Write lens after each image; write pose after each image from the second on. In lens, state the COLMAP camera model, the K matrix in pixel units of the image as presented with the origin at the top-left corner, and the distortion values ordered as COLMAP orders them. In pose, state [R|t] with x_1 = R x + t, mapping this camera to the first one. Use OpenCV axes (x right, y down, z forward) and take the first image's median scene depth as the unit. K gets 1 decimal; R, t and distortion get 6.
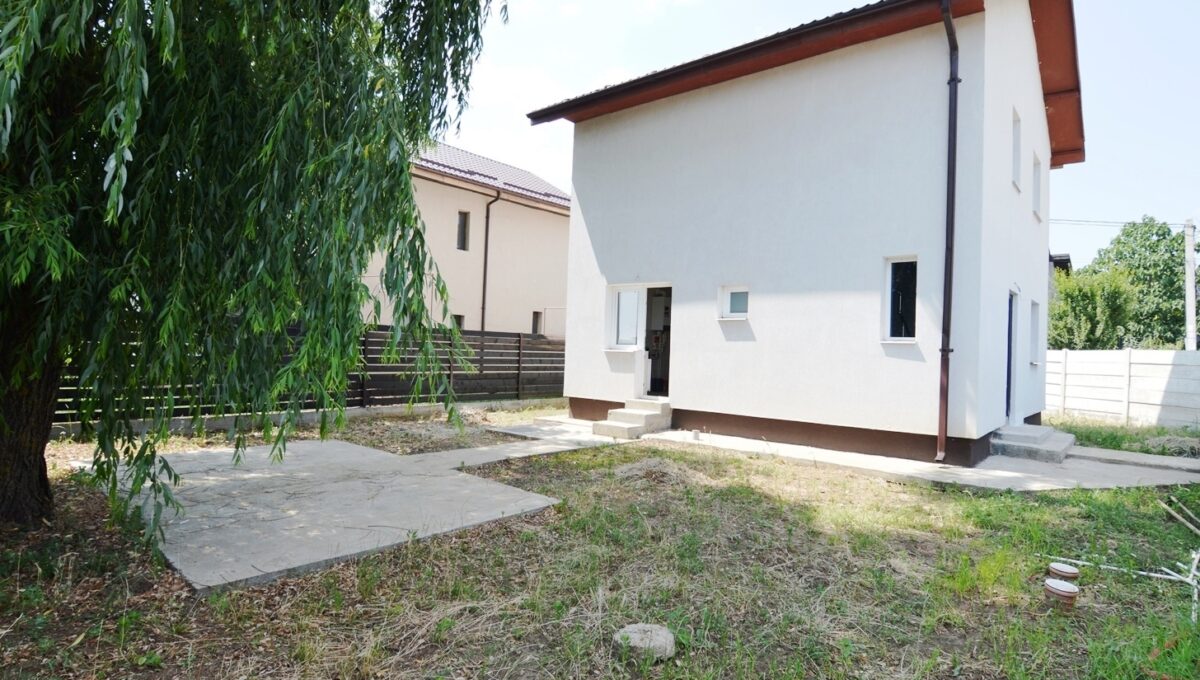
lens RADIAL K [[604.8, 0, 600.0], [0, 604.8, 340.0], [0, 0, 1]] dist [-0.000479, -0.000020]
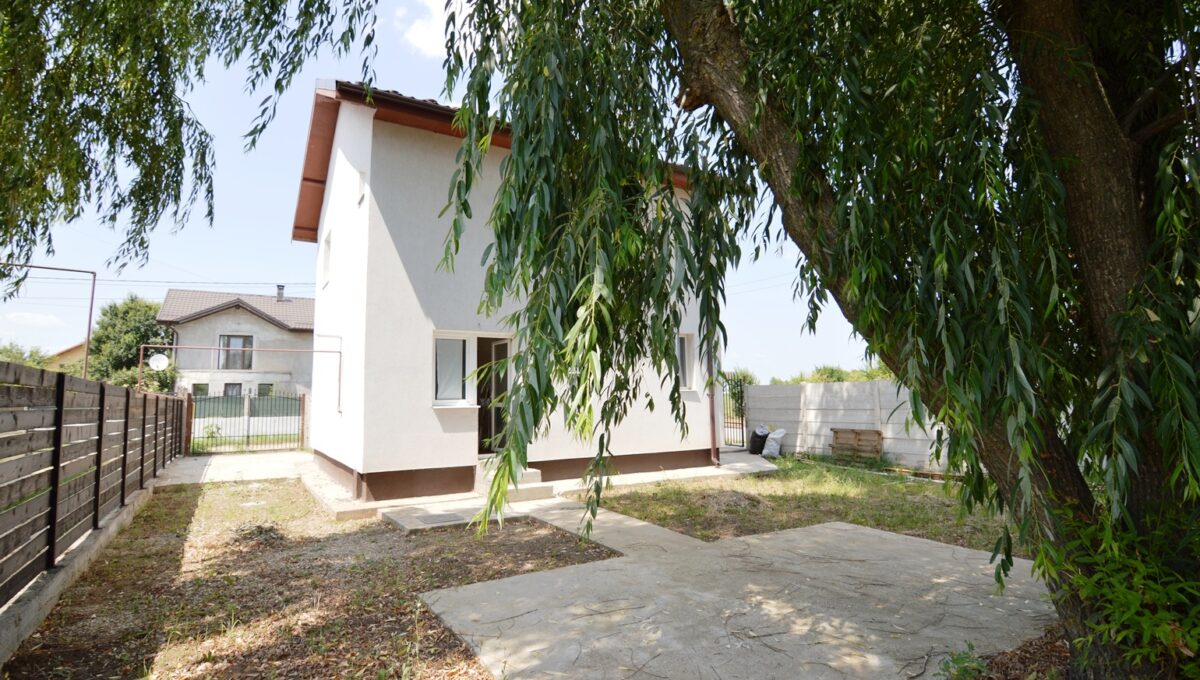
lens RADIAL K [[604.8, 0, 600.0], [0, 604.8, 340.0], [0, 0, 1]] dist [-0.000479, -0.000020]
pose [[0.298627, 0.054984, 0.952785, -1.058524], [0.010311, 0.998095, -0.060830, -0.033707], [-0.954314, 0.027990, 0.297491, 0.791989]]
